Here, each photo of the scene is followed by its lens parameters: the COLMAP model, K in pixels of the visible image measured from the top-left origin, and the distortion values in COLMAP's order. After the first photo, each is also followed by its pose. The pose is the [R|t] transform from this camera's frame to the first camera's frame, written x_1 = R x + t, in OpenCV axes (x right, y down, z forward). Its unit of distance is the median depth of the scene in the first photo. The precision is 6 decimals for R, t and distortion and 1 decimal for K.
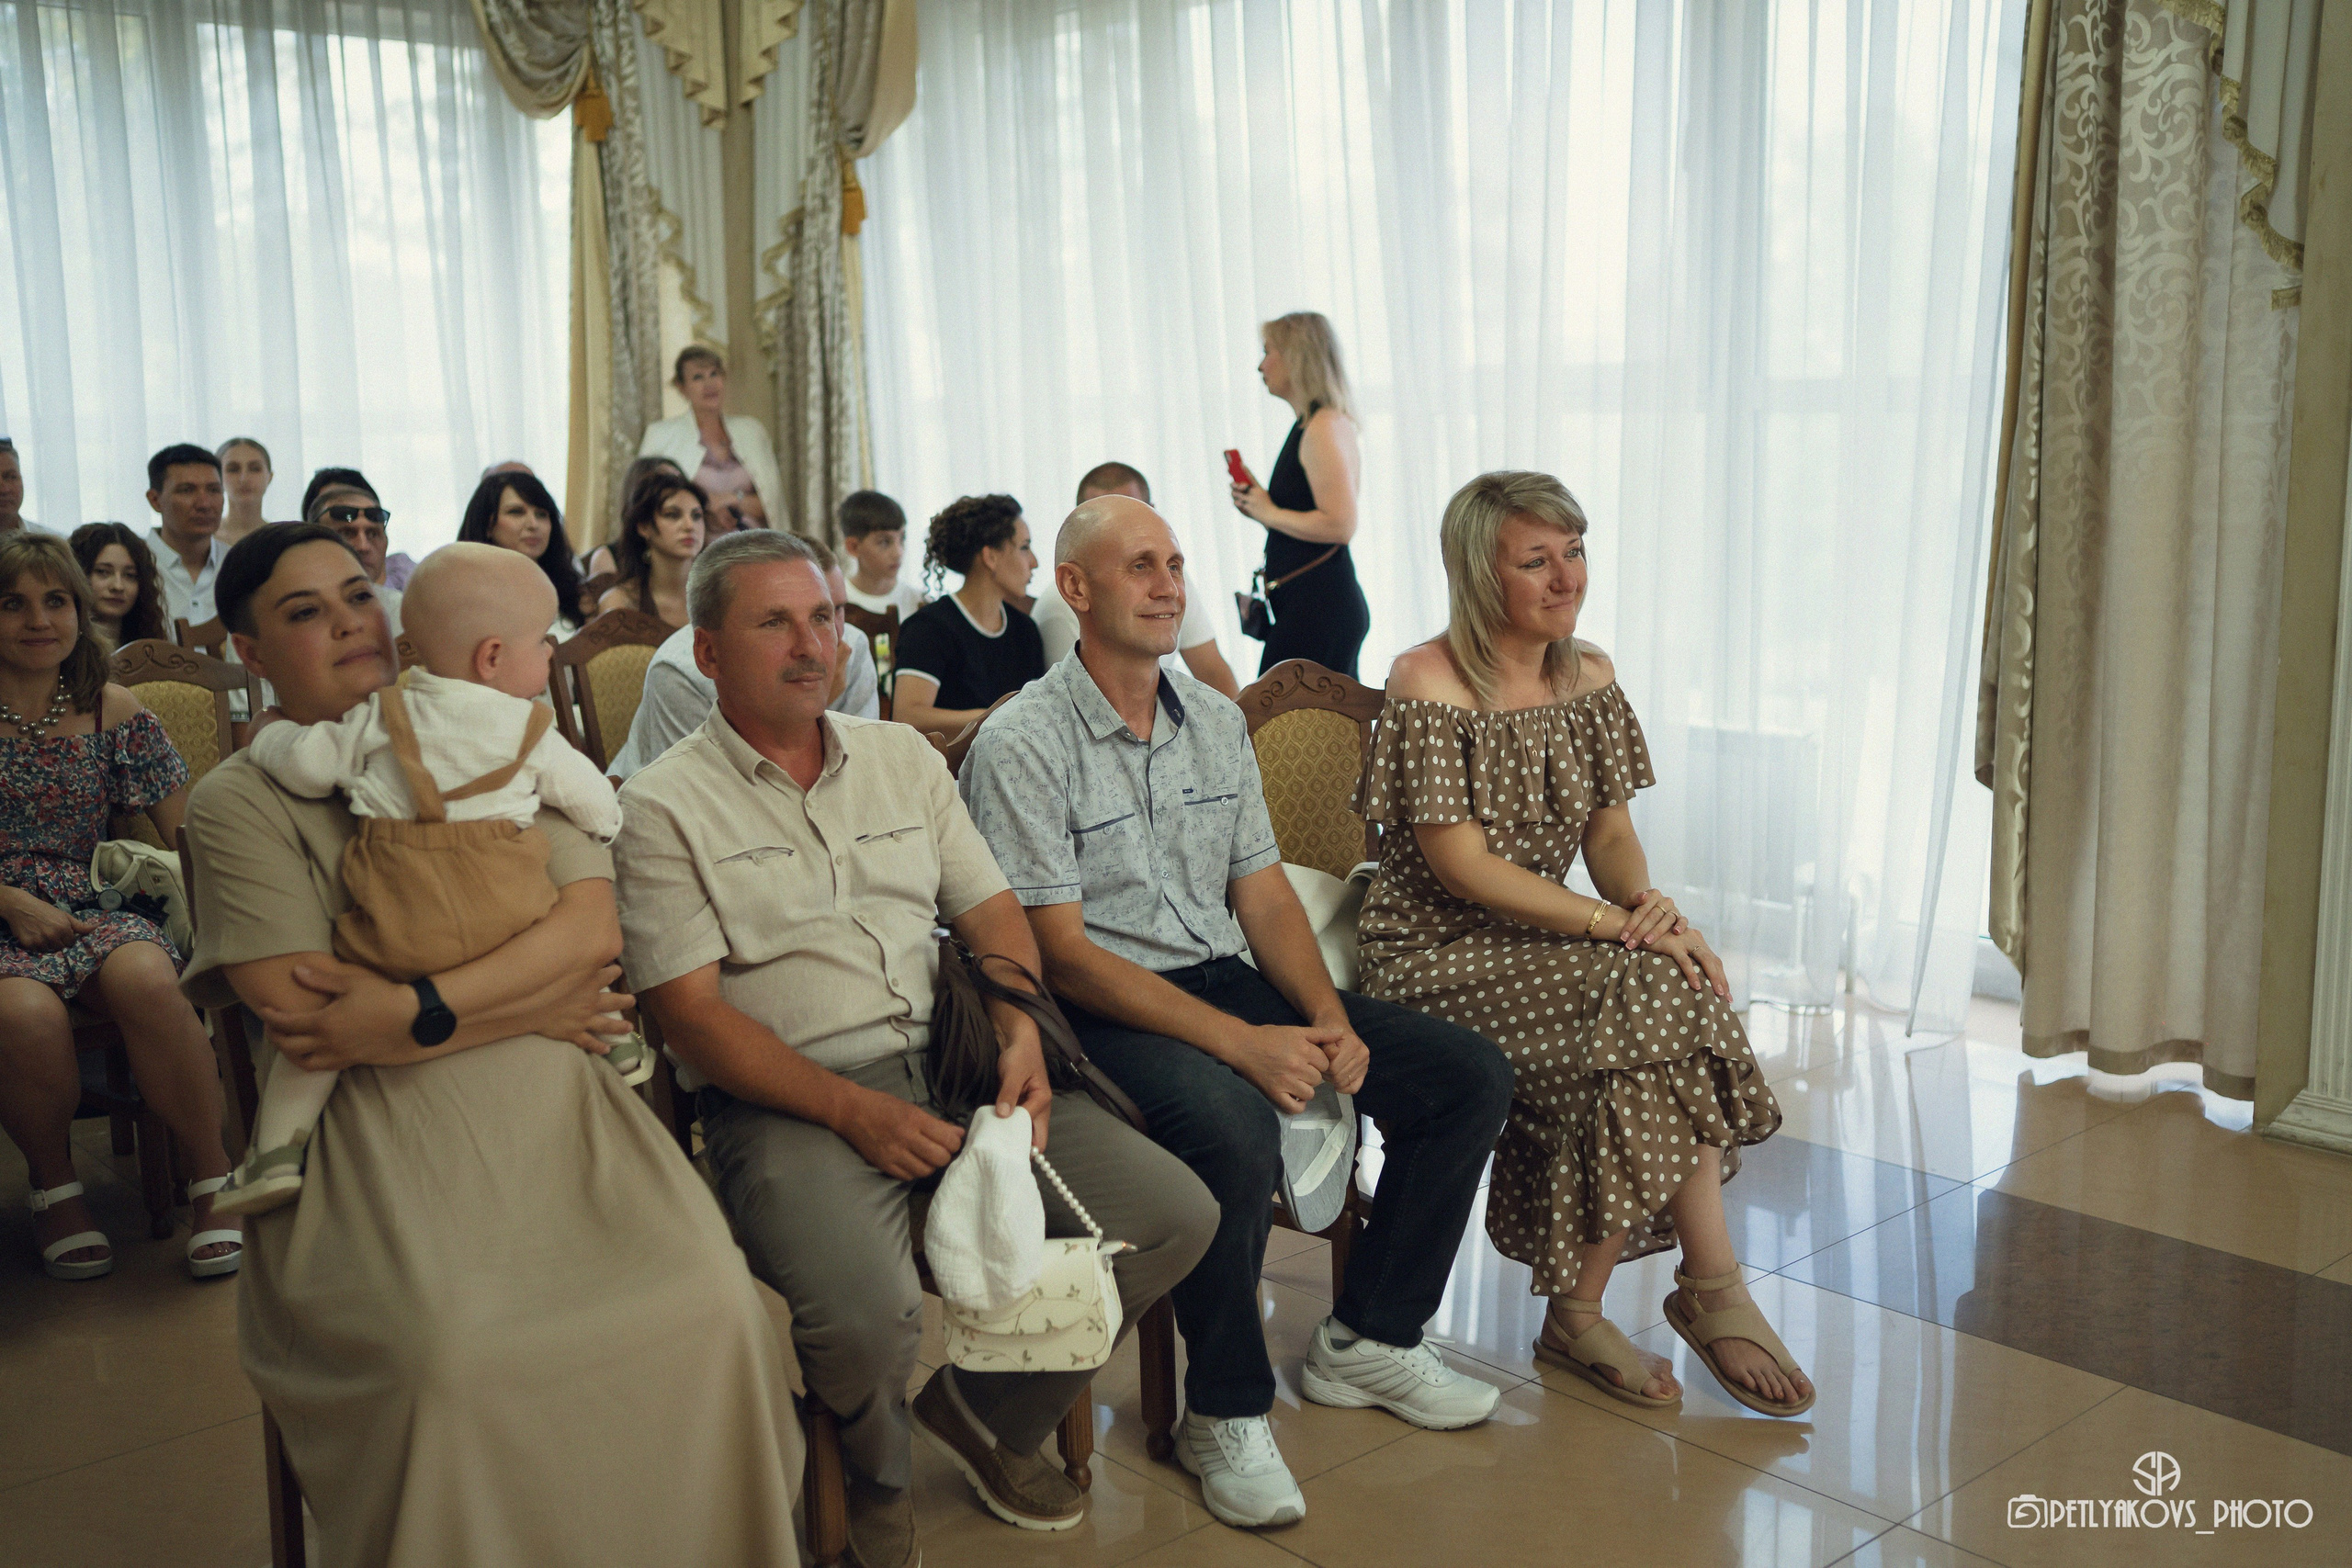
lens RADIAL K [[2271.0, 0, 1195.2], [0, 2271.0, 757.7], [0, 0, 1]] dist [0.020932, 0.000000]
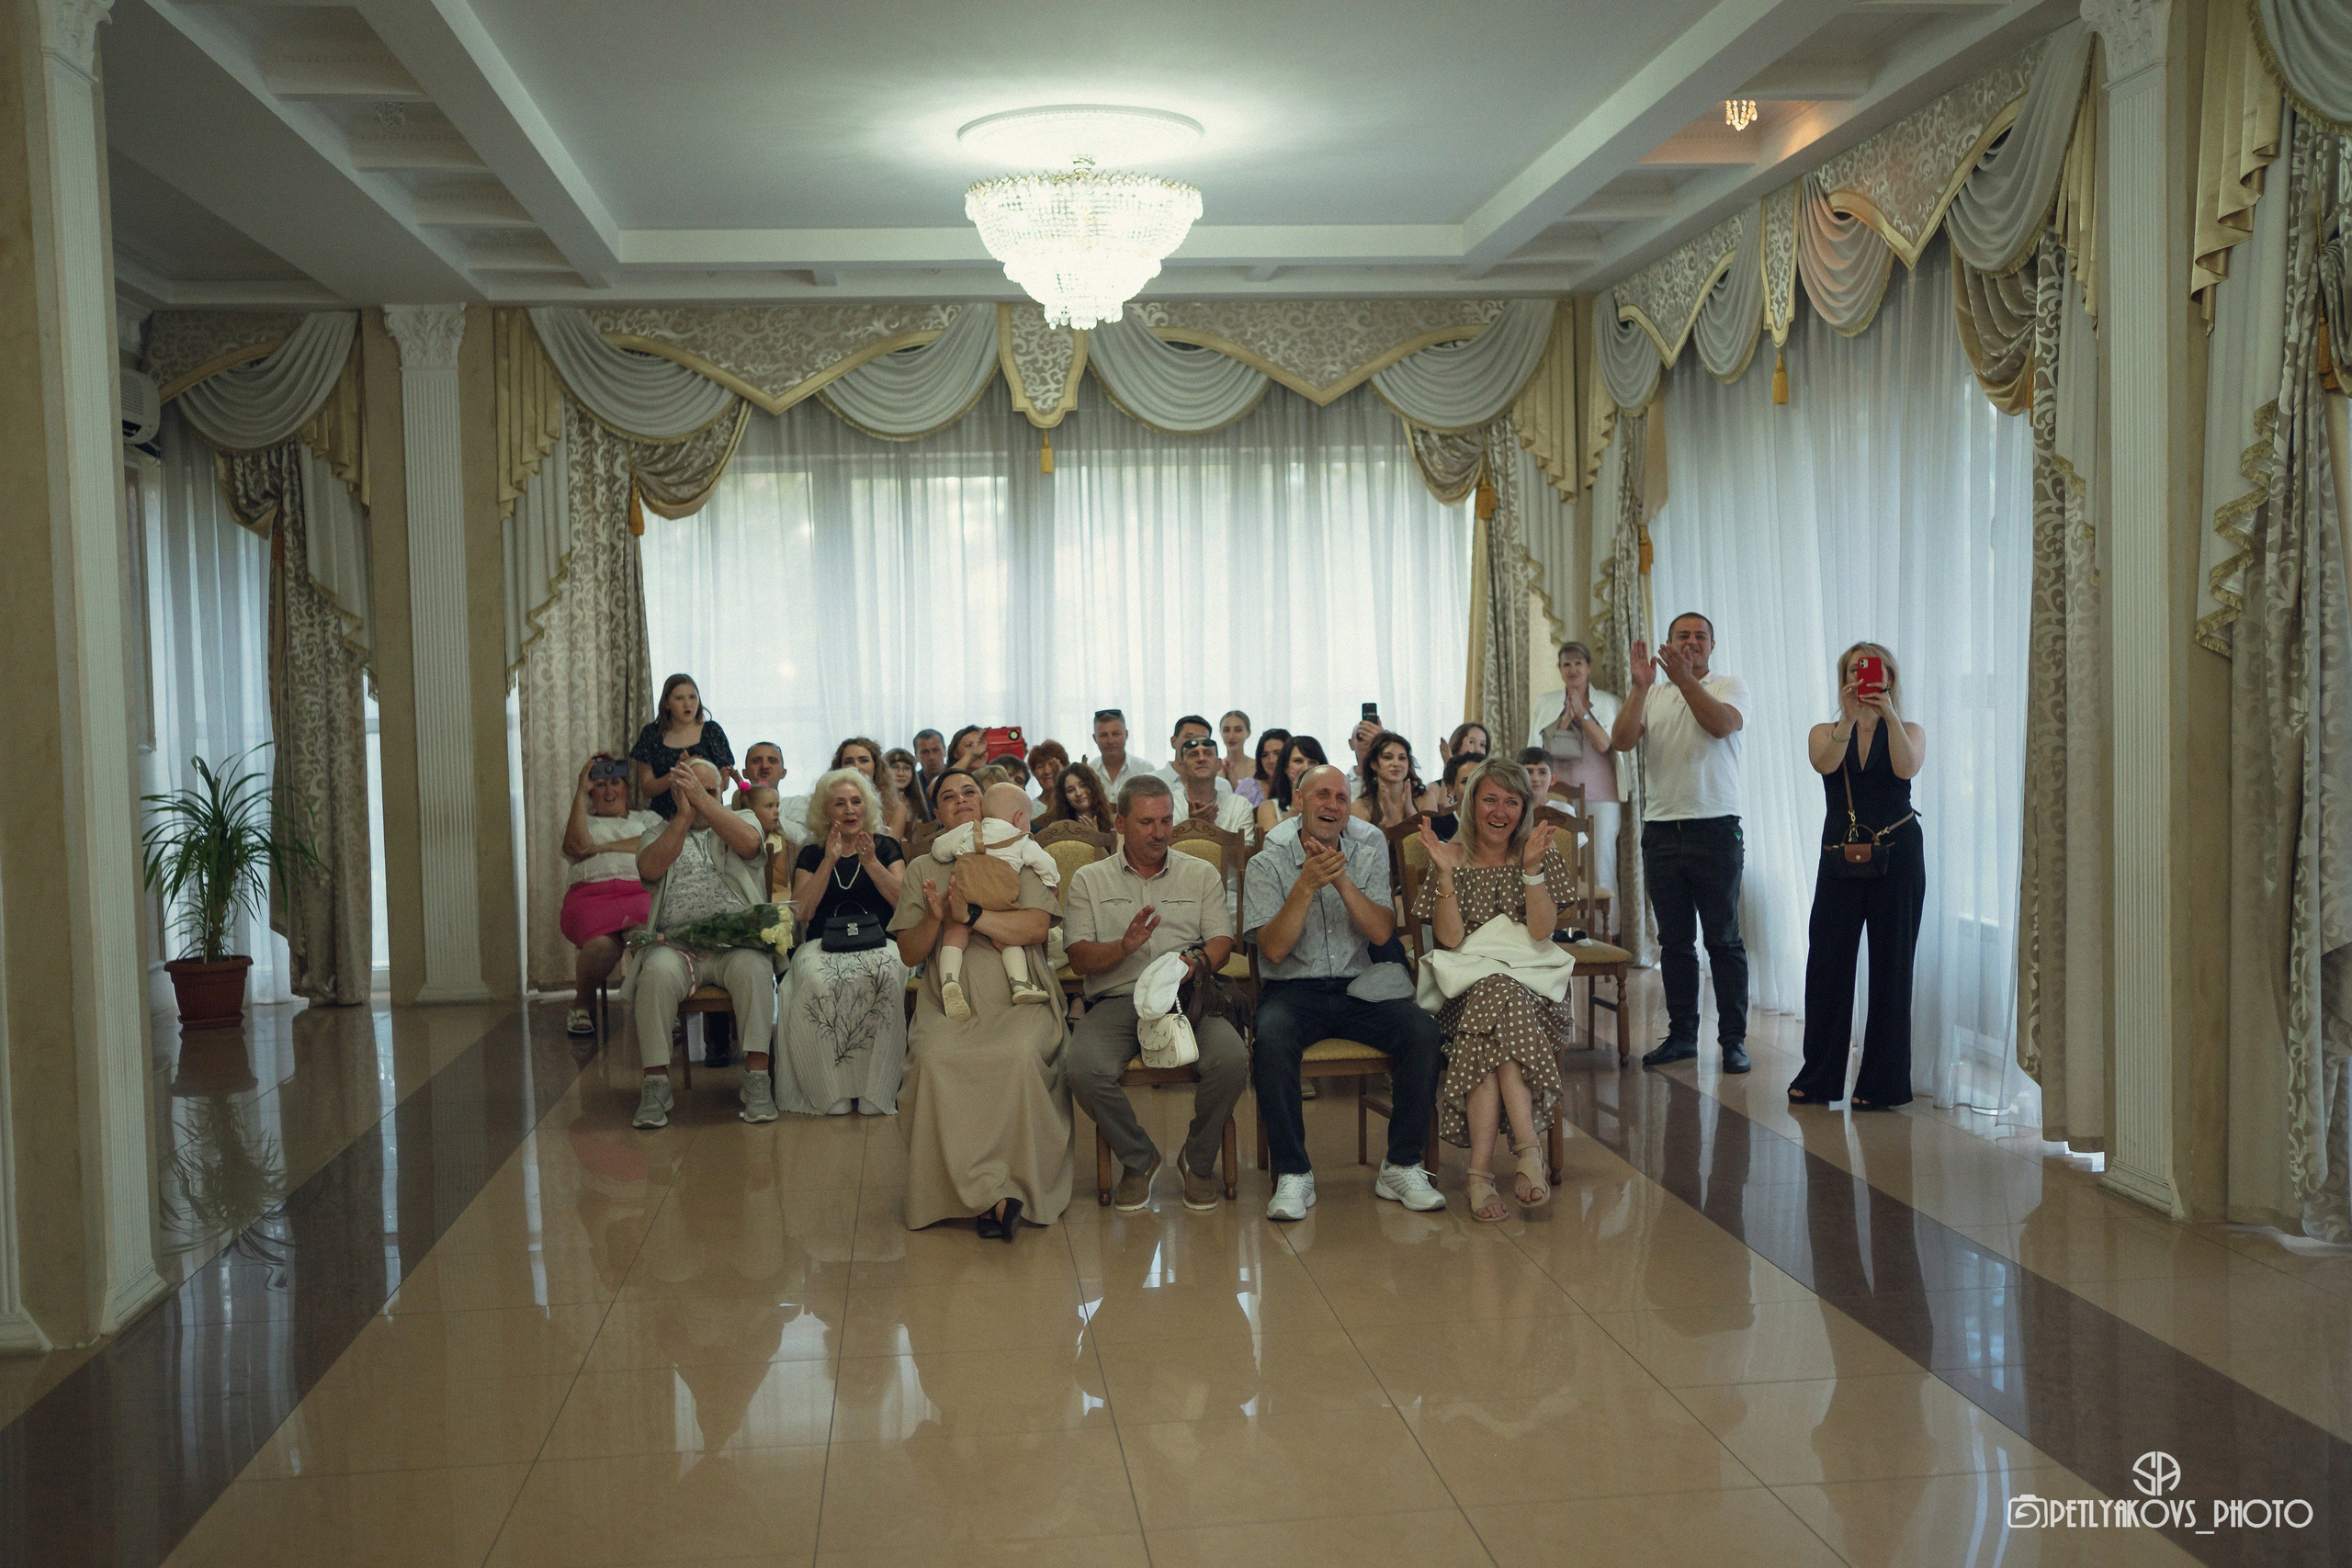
lens RADIAL K [[2271.0, 0, 1213.1], [0, 2271.0, 720.4], [0, 0, 1]] dist [0.020932, 0.000000]
pose [[0.828613, 0.014980, -0.559622, 0.486617], [-0.082020, 0.992103, -0.094889, 0.027539], [0.553781, 0.124526, 0.823298, -0.379604]]
